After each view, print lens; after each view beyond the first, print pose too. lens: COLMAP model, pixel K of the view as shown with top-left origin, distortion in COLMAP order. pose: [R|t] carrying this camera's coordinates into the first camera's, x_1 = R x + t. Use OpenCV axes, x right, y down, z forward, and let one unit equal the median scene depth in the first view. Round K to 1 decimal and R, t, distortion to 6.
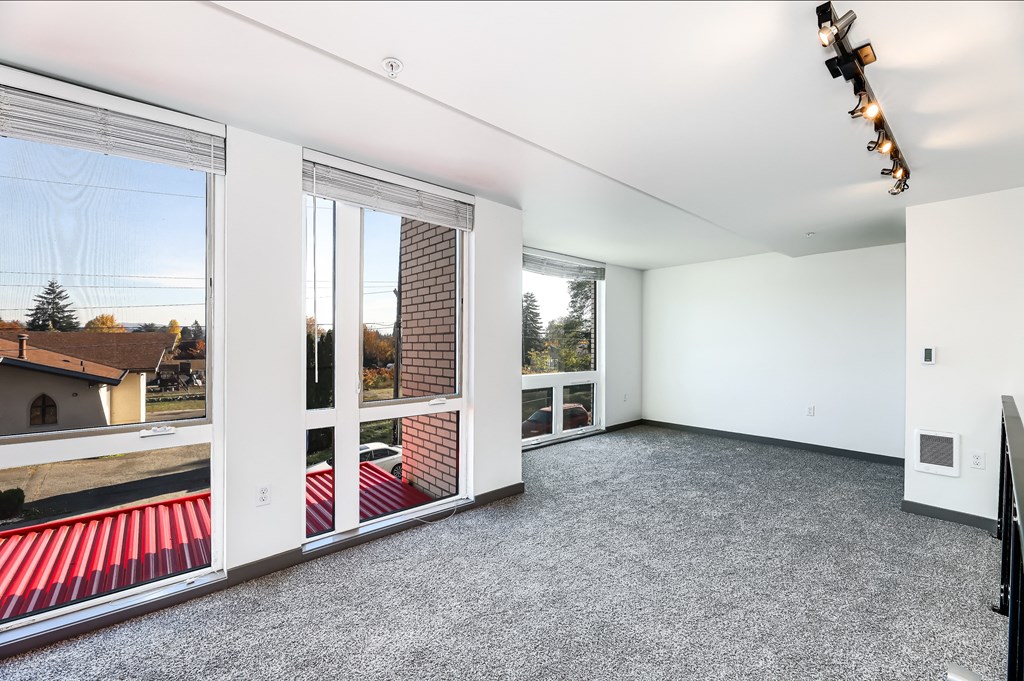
lens RADIAL K [[419.0, 0, 493.4], [0, 419.0, 342.4], [0, 0, 1]] dist [0.000329, 0.000166]
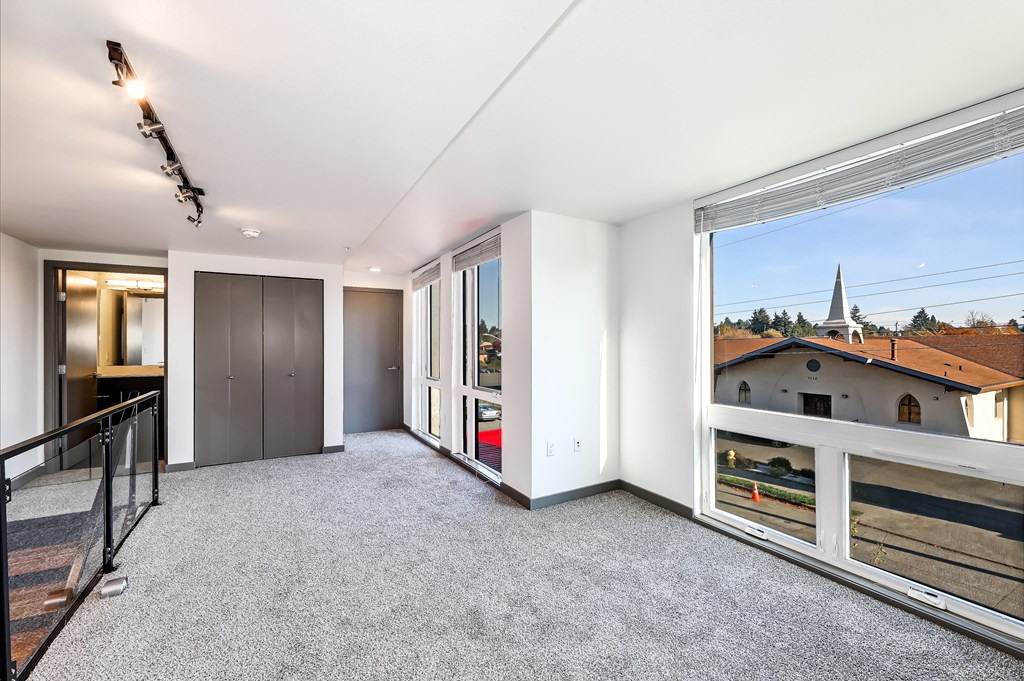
lens RADIAL K [[419.0, 0, 512.2], [0, 419.0, 345.0], [0, 0, 1]] dist [0.000329, 0.000166]
pose [[-0.182398, -0.000919, -0.983224, 0.178096], [0.000255, 0.999999, -0.000983, -0.001875], [0.983225, -0.000430, -0.182398, 0.201522]]
